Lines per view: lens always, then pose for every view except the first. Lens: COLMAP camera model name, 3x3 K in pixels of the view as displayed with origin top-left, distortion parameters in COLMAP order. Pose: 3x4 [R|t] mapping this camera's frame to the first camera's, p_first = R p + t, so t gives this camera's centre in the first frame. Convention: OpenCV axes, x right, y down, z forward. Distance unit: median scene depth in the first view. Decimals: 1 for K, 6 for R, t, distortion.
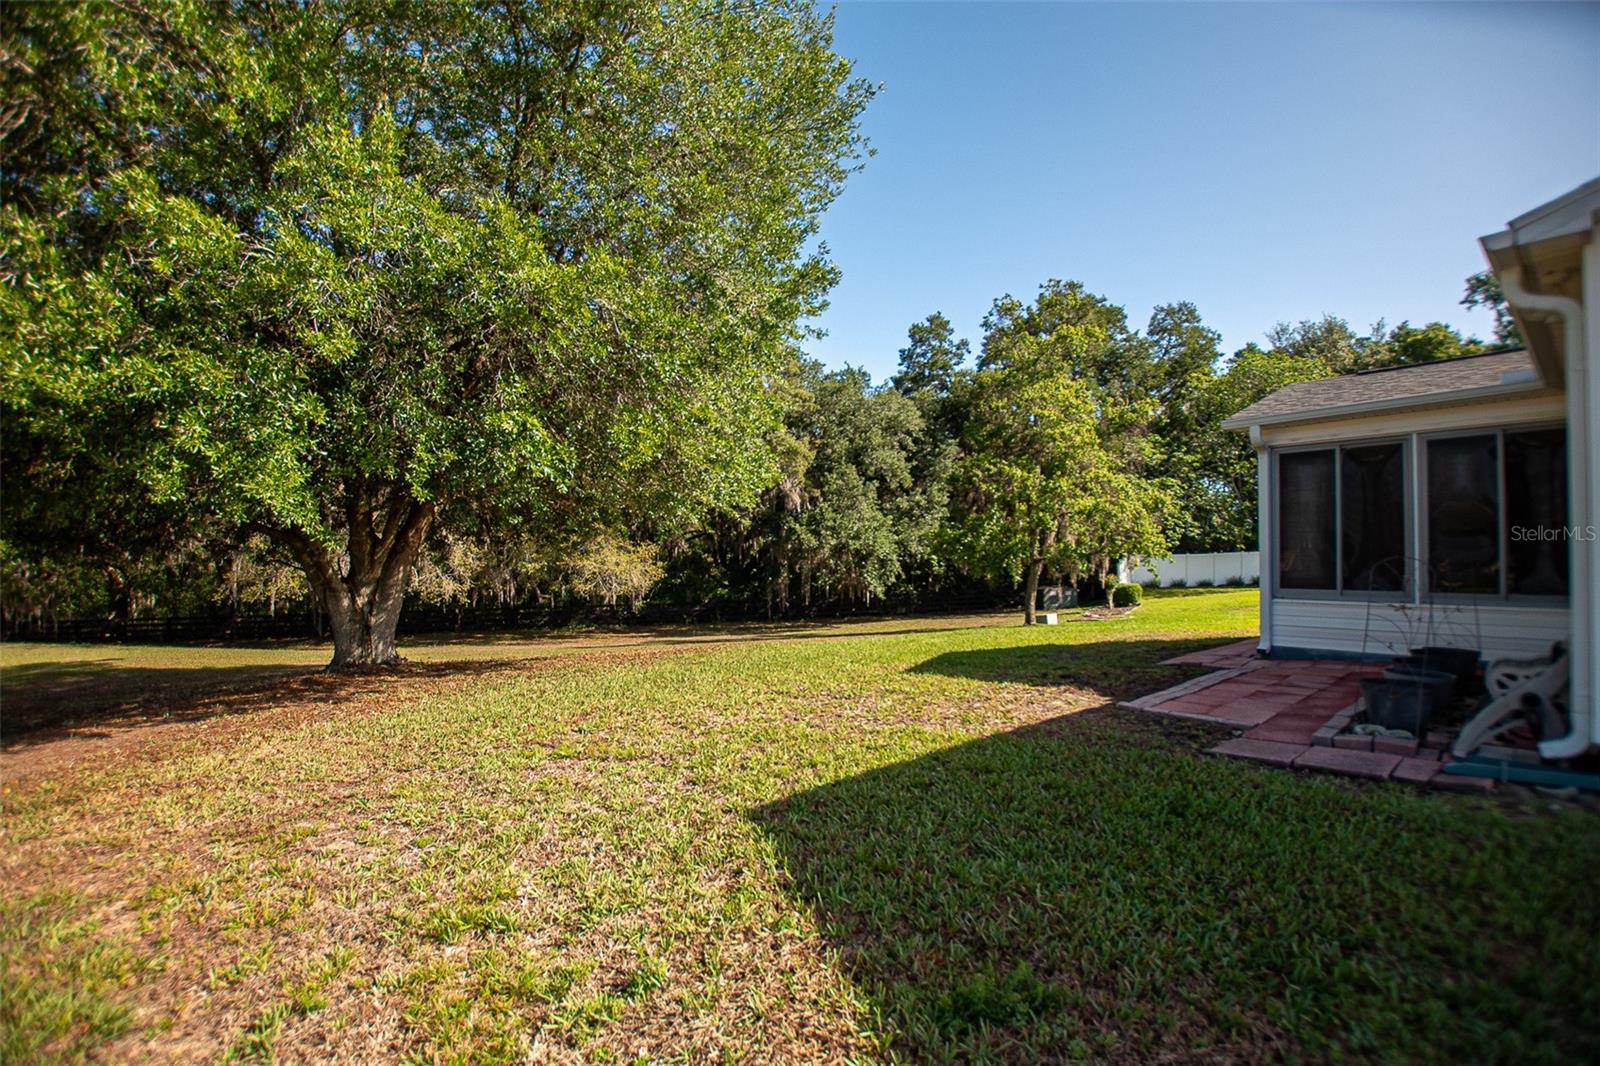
lens RADIAL K [[714.5, 0, 802.0], [0, 714.5, 548.0], [0, 0, 1]] dist [-0.029952, 0.000991]
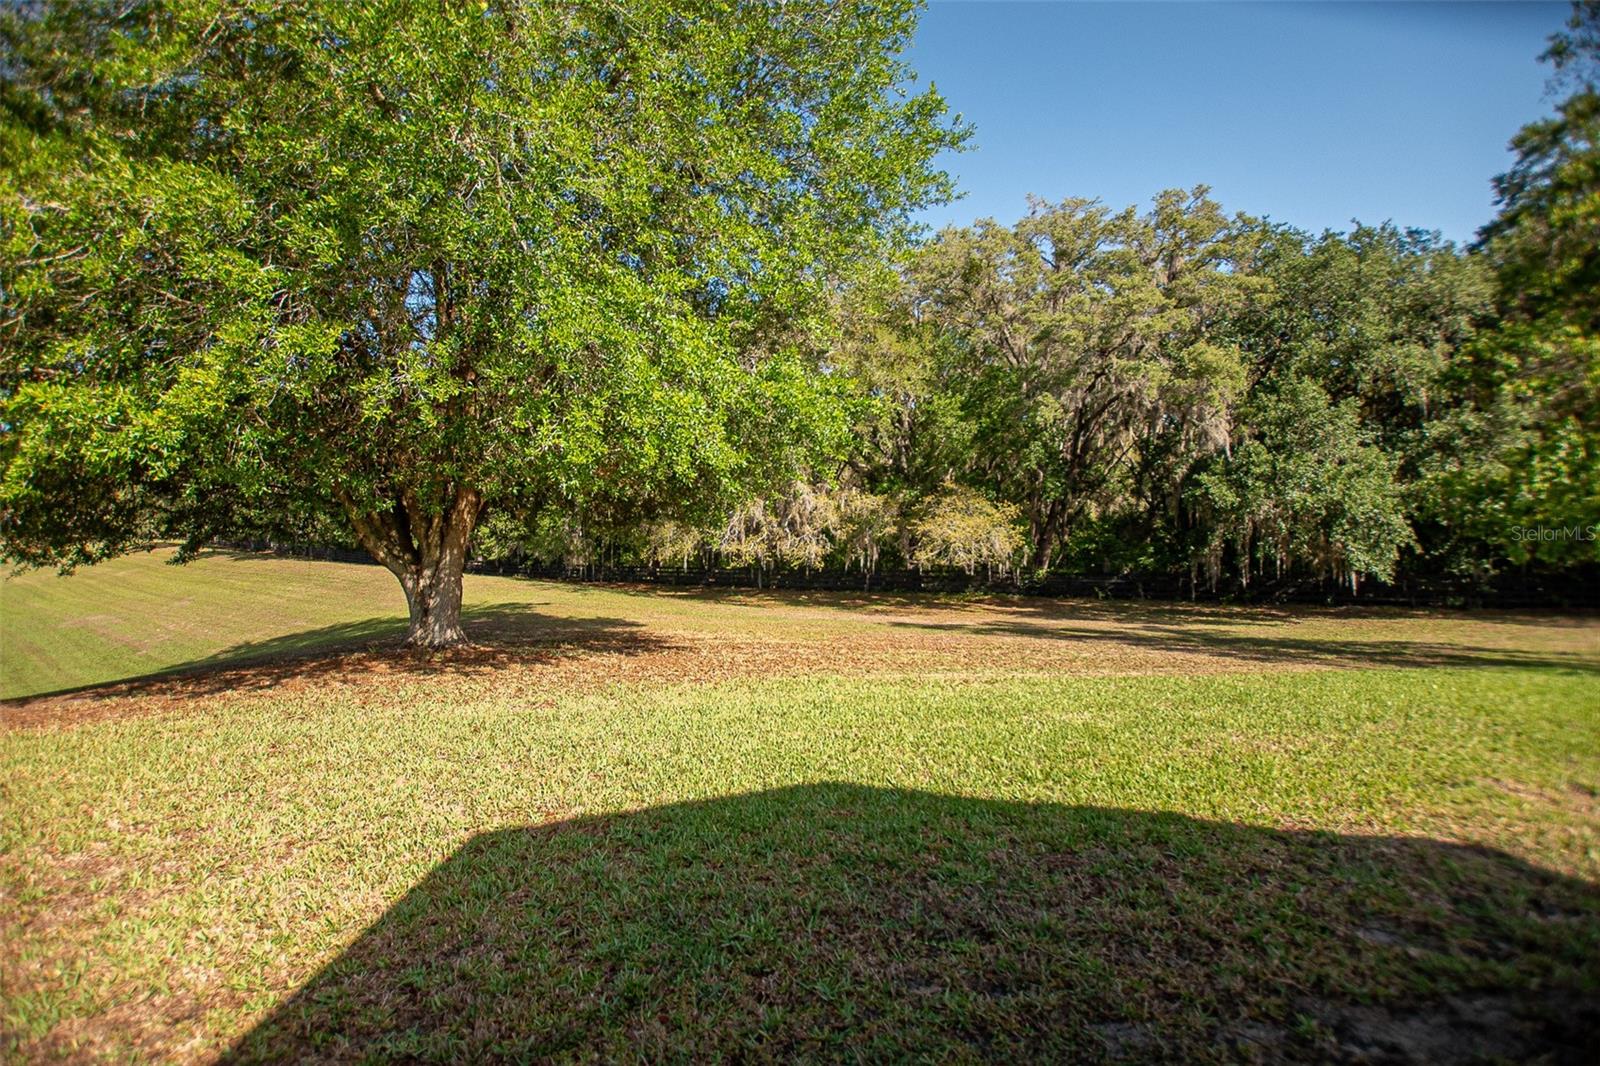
lens RADIAL K [[701.0, 0, 794.1], [0, 701.0, 539.3], [0, 0, 1]] dist [-0.023634, 0.000367]
pose [[0.730498, 0.017702, -0.682685, 0.291936], [0.020263, 0.998662, 0.047578, -0.016259], [0.682614, -0.048589, 0.729162, 0.411478]]
